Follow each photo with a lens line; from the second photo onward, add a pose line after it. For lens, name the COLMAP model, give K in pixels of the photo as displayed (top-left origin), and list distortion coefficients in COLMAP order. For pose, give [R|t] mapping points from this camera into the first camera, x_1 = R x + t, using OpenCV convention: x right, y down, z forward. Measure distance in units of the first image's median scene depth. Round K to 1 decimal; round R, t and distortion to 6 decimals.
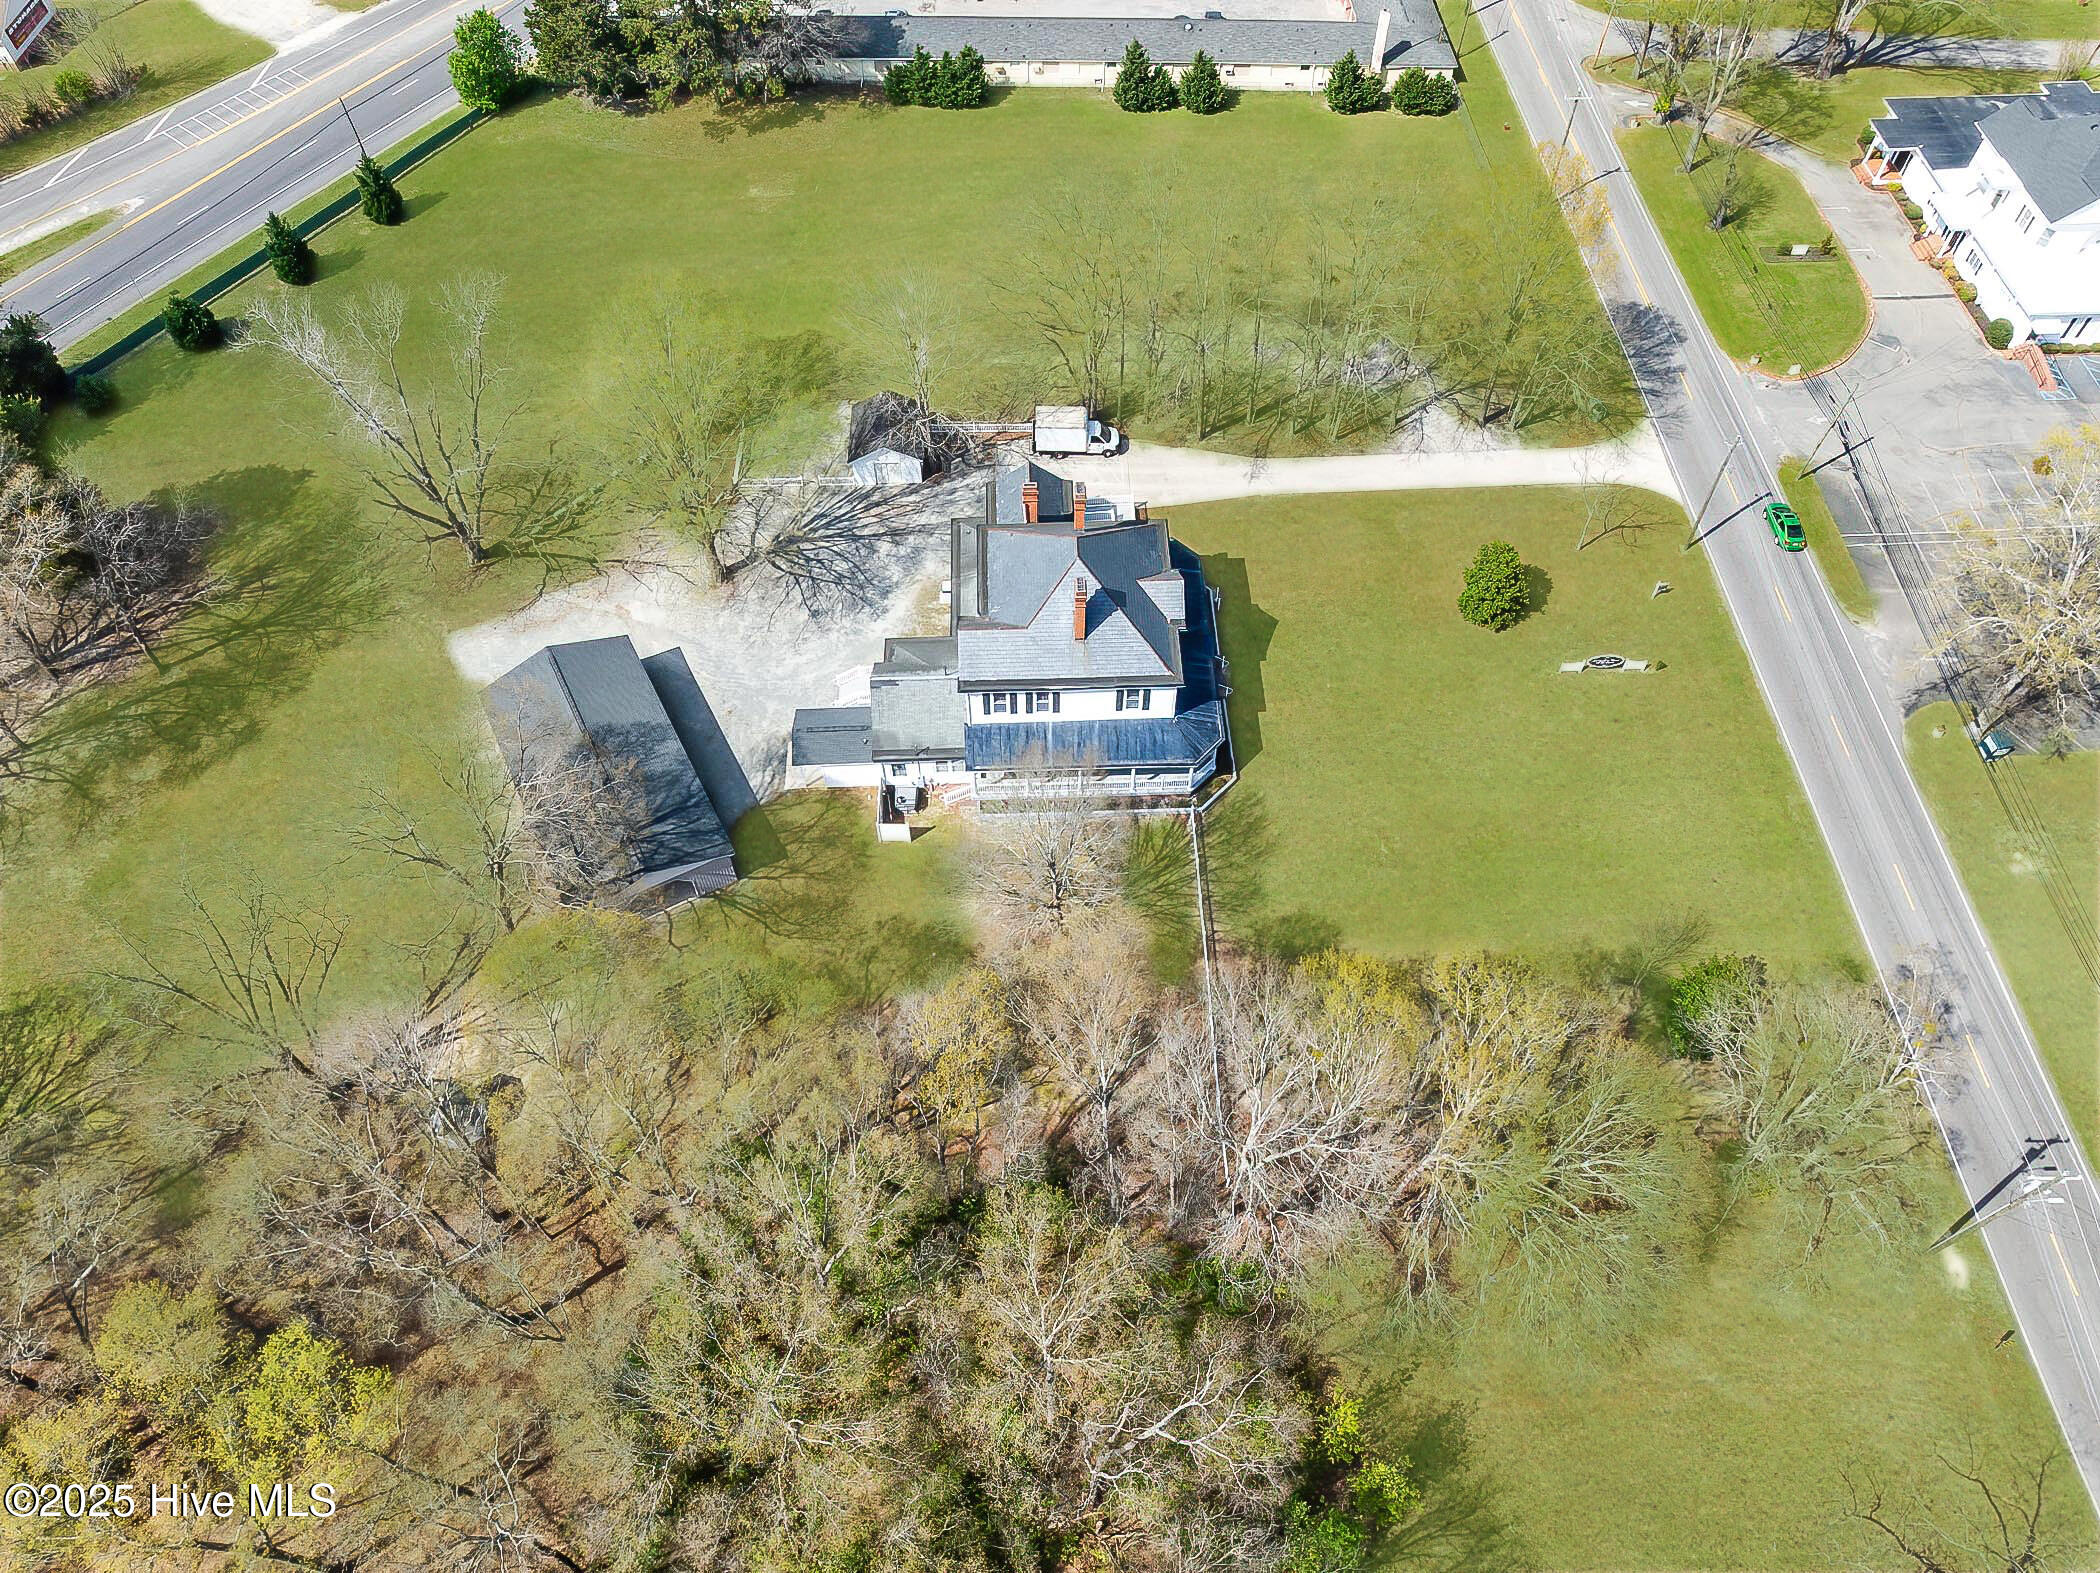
lens RADIAL K [[1482.8, 0, 1046.9], [0, 1482.8, 792.7], [0, 0, 1]] dist [-0.056972, 0.033346]
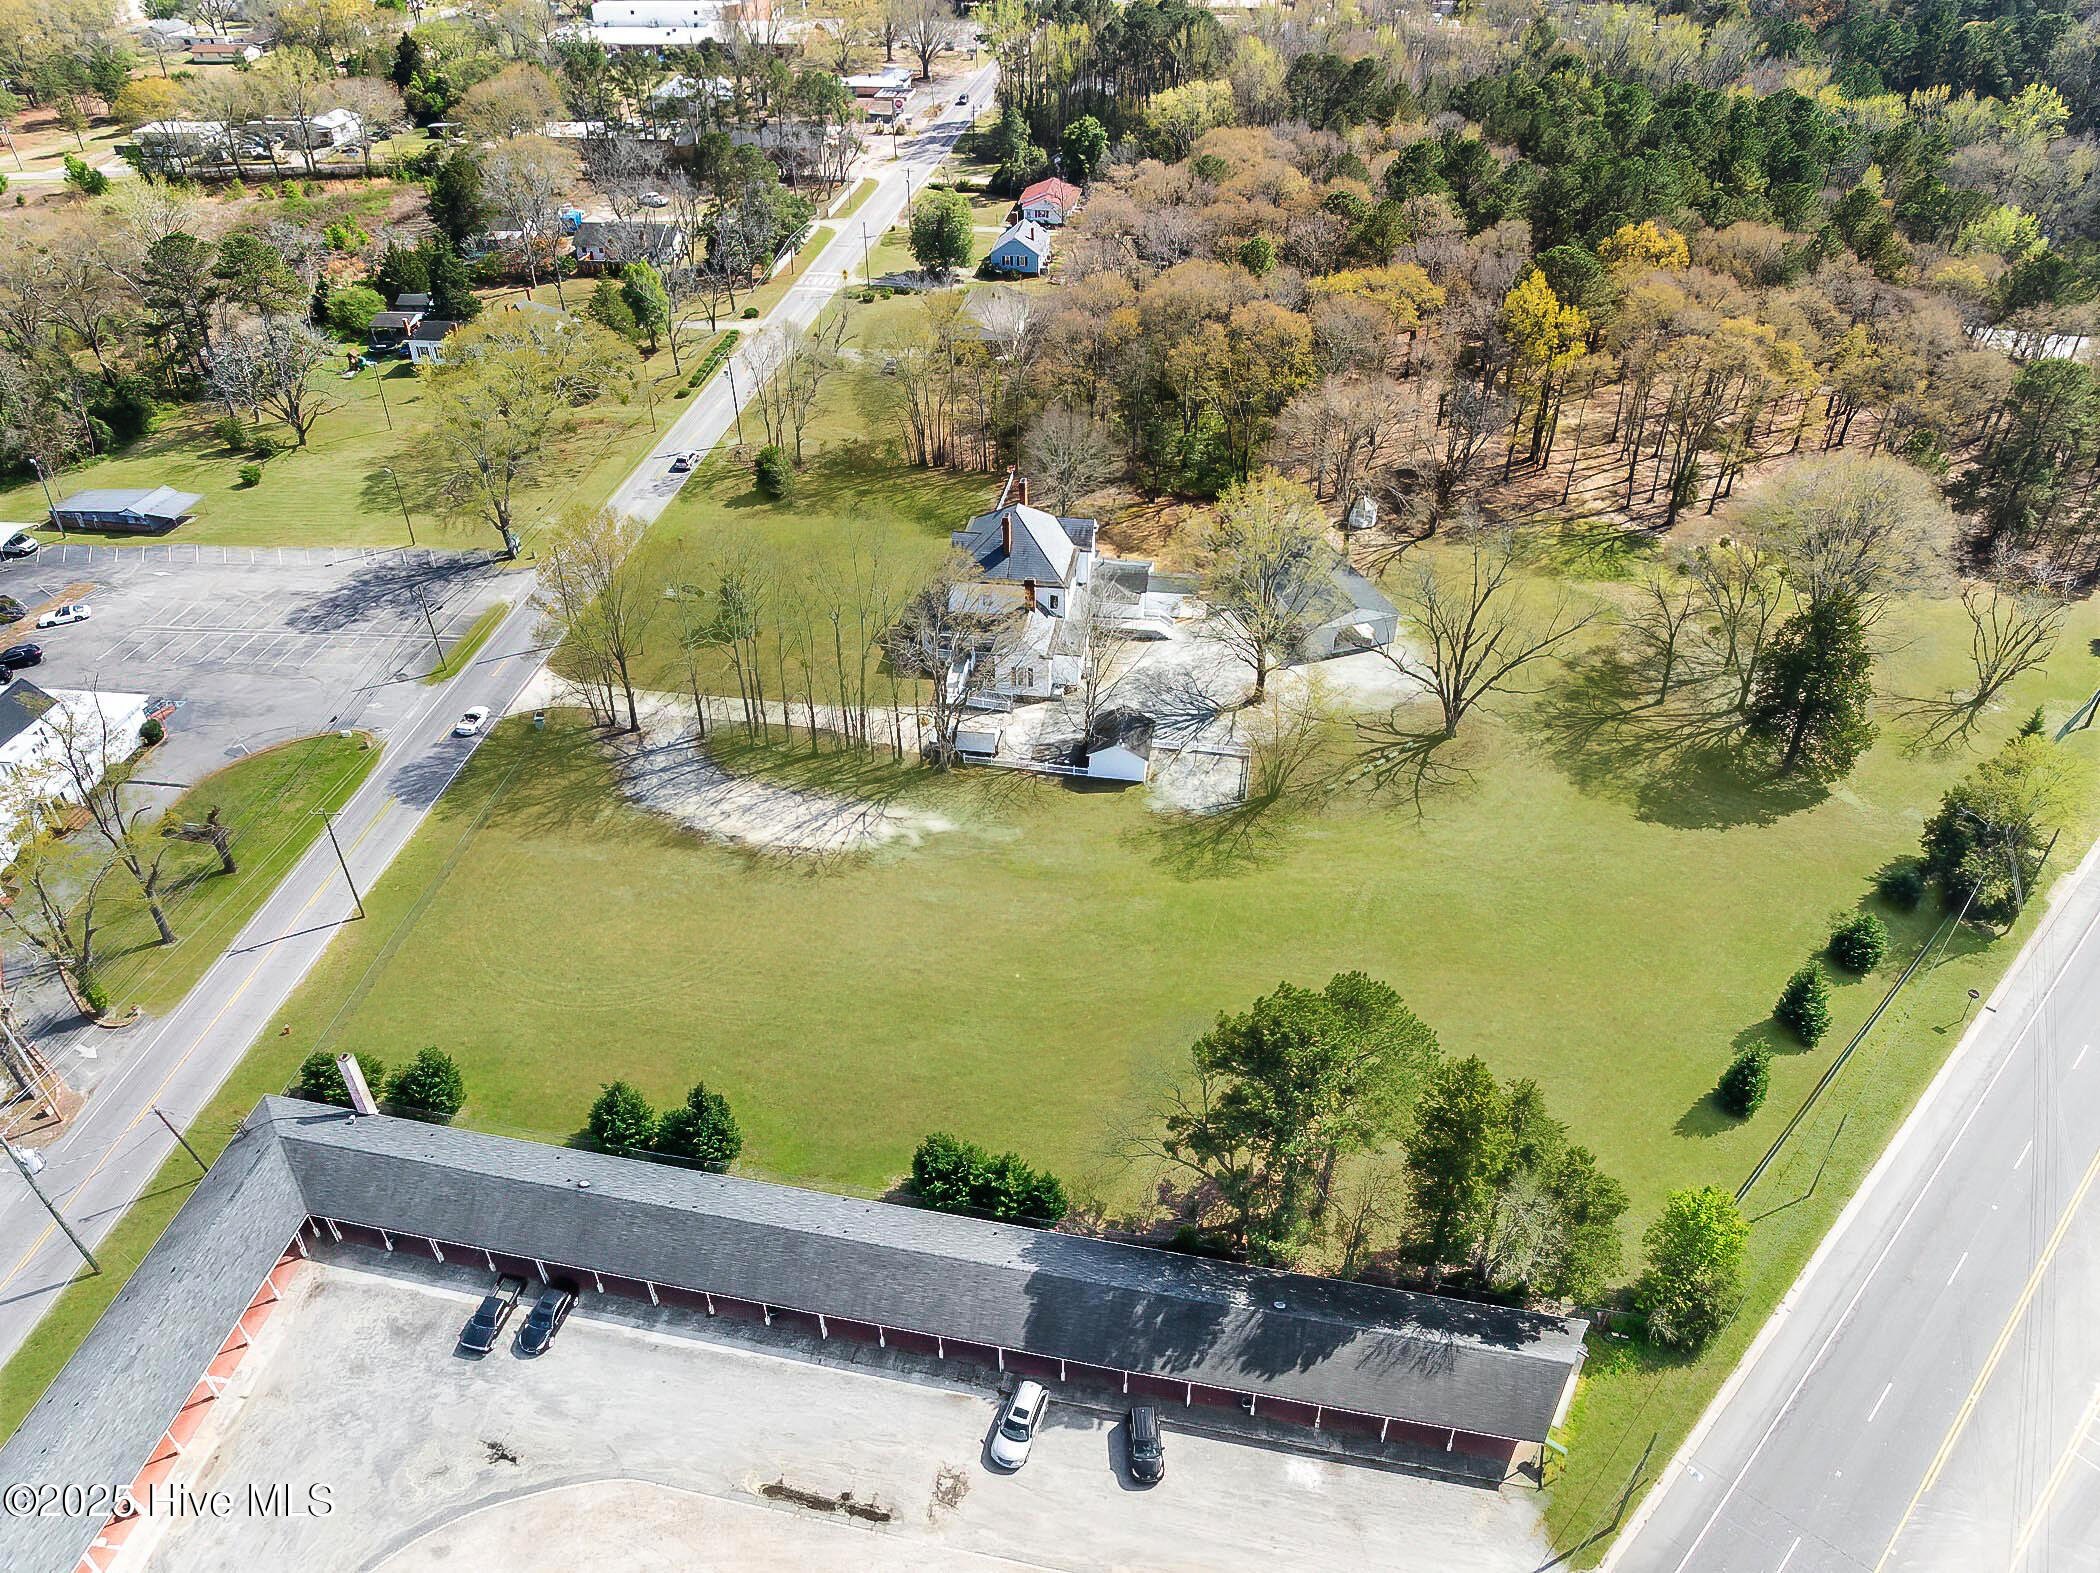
lens RADIAL K [[1482.8, 0, 1046.9], [0, 1482.8, 792.7], [0, 0, 1]] dist [-0.056972, 0.033346]
pose [[-0.983311, -0.094014, 0.155756, -0.245676], [0.158375, -0.021018, 0.987155, -1.473351], [-0.089533, 0.995349, 0.035557, 1.031489]]
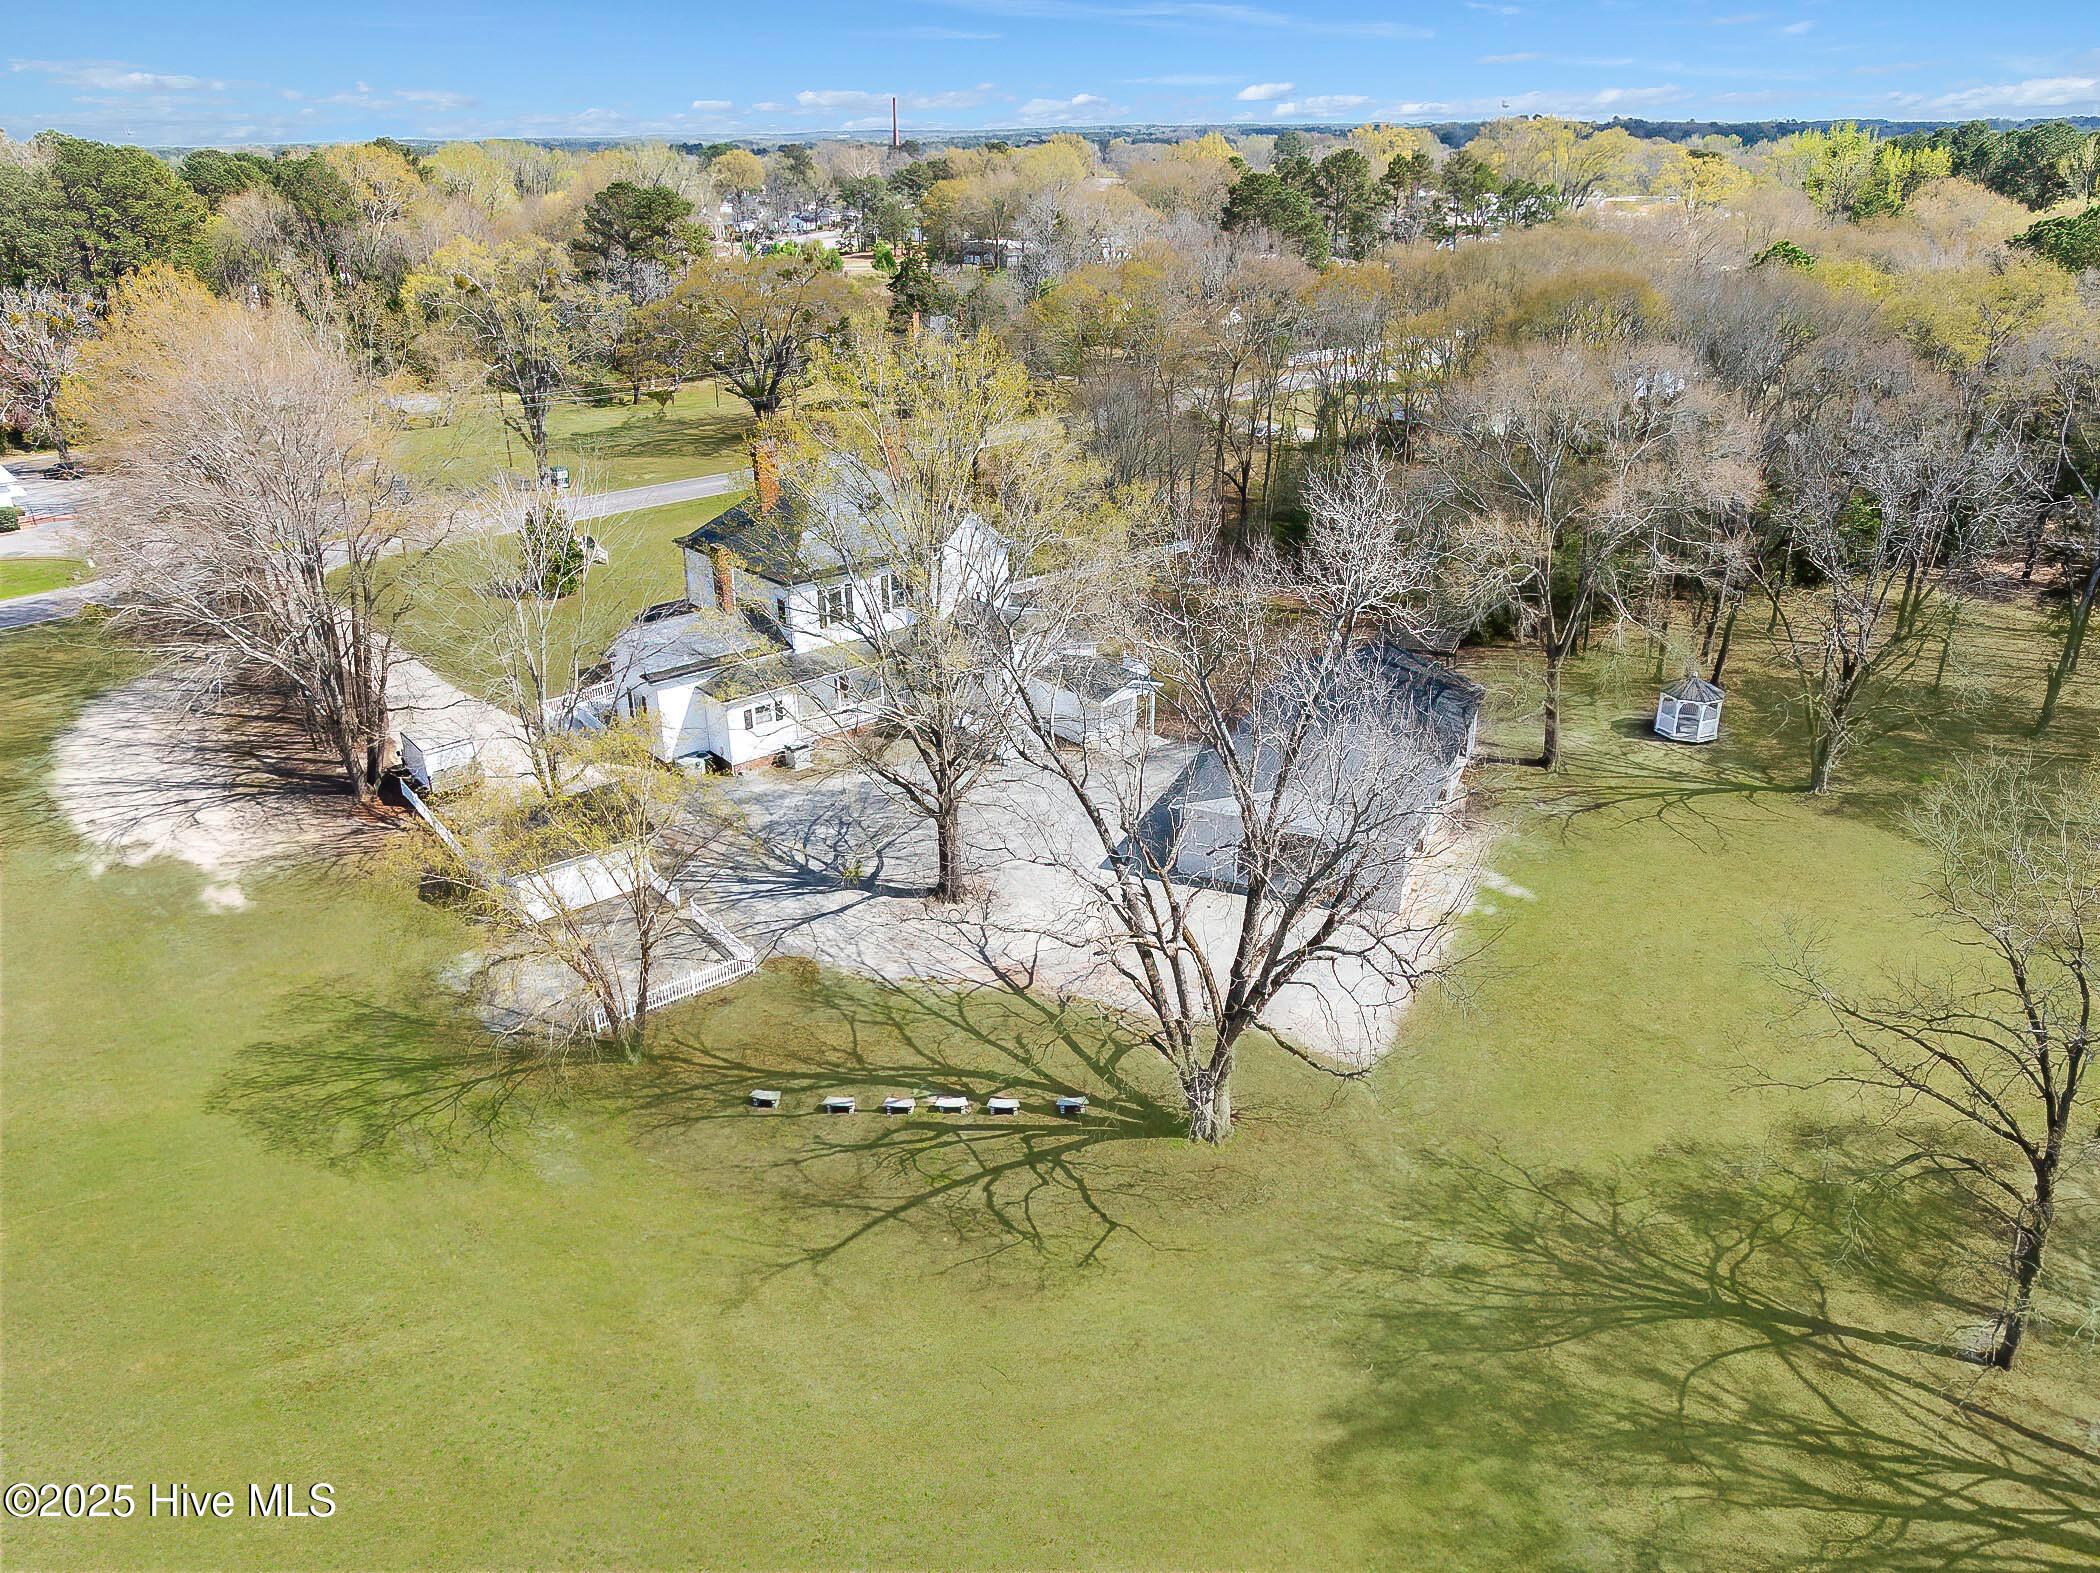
lens RADIAL K [[1482.8, 0, 1046.9], [0, 1482.8, 792.7], [0, 0, 1]] dist [-0.056972, 0.033346]
pose [[-0.618369, -0.310665, 0.721877, -0.644638], [0.655835, 0.302116, 0.691814, -0.529422], [-0.433013, 0.901229, 0.016926, 0.917786]]
